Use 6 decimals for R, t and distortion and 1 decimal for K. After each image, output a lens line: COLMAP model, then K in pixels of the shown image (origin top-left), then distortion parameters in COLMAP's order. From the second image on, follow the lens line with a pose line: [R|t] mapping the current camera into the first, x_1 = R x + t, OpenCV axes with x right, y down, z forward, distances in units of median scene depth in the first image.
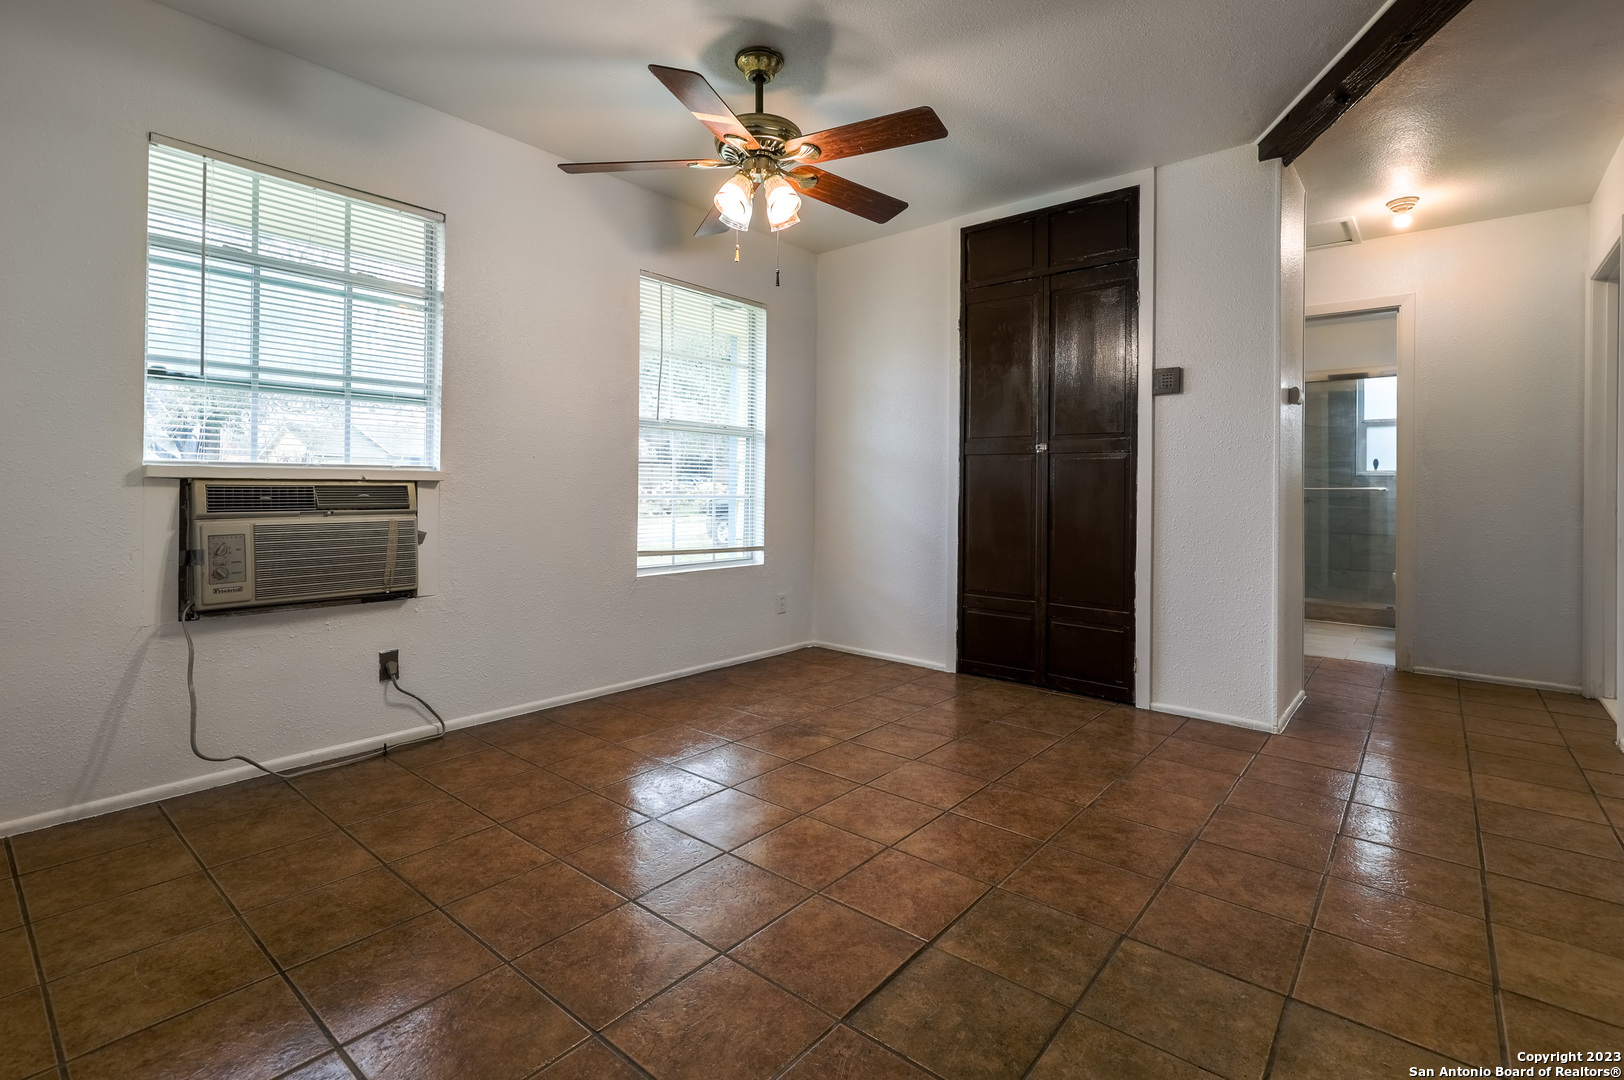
lens RADIAL K [[762.6, 0, 799.4], [0, 762.6, 495.7], [0, 0, 1]] dist [-0.011827, 0.005188]
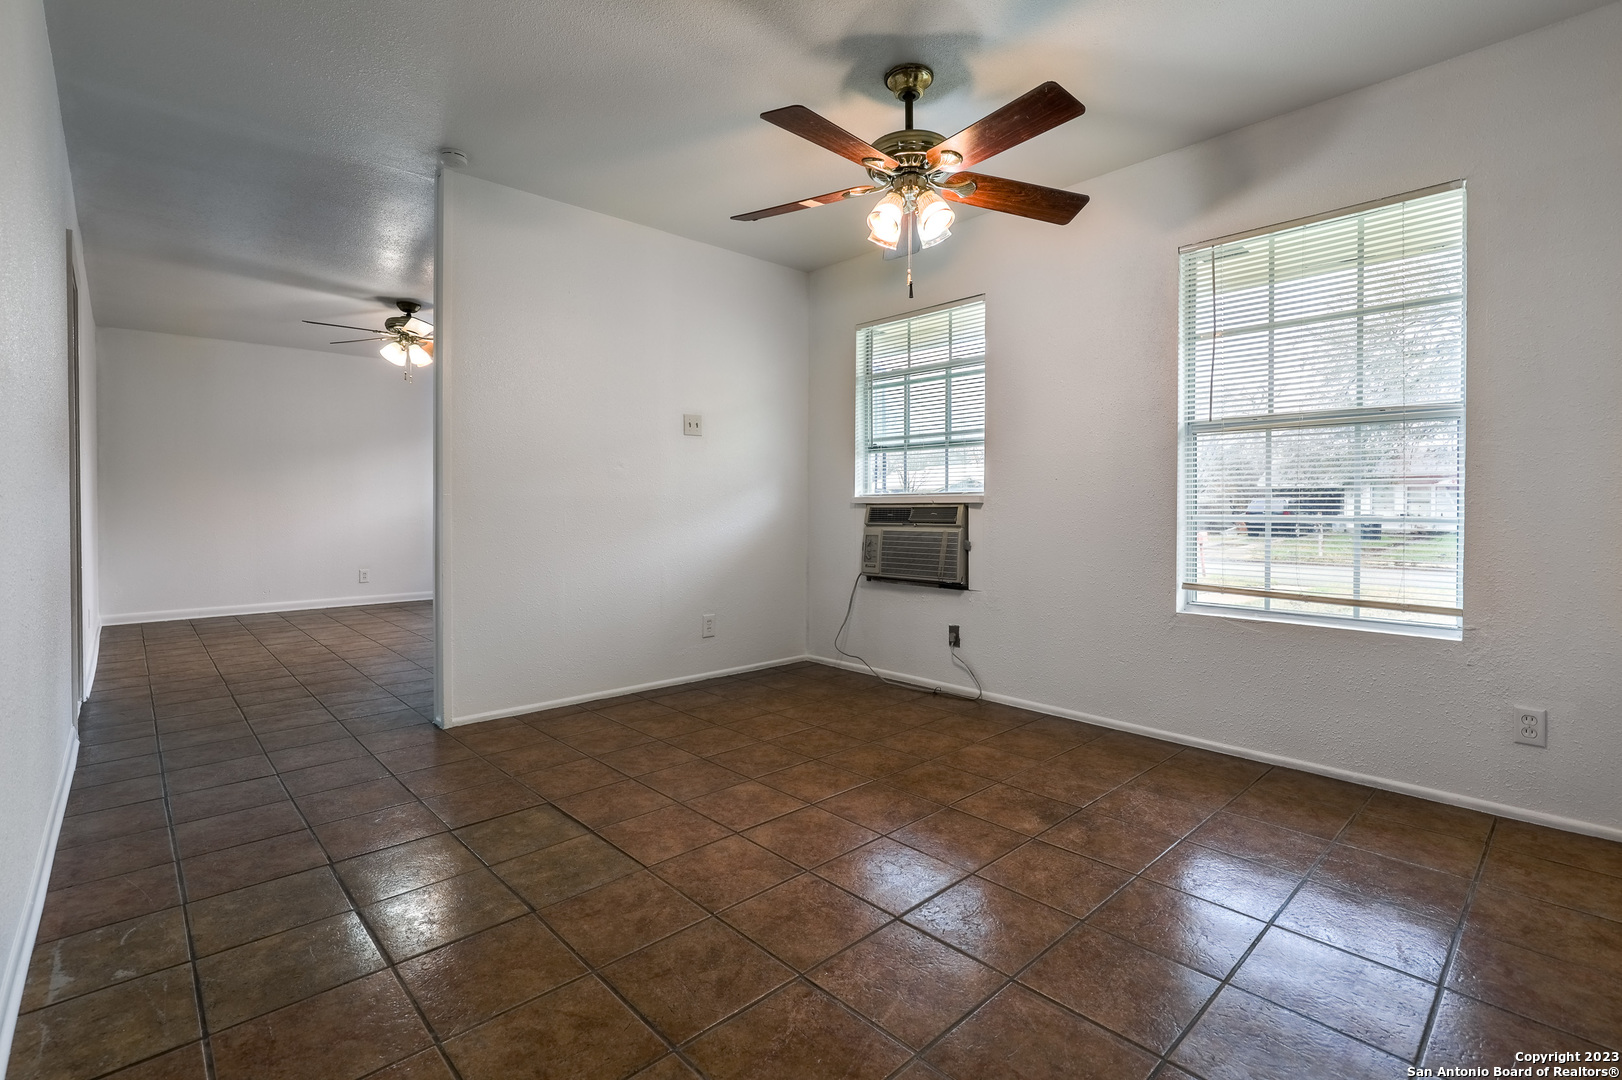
lens RADIAL K [[761.6, 0, 822.4], [0, 761.6, 525.2], [0, 0, 1]] dist [-0.011827, 0.005188]
pose [[-0.117443, 0.014867, -0.992968, 0.948901], [-0.010727, 0.999811, 0.016238, 0.000109], [0.993022, 0.012558, -0.117262, 0.998913]]
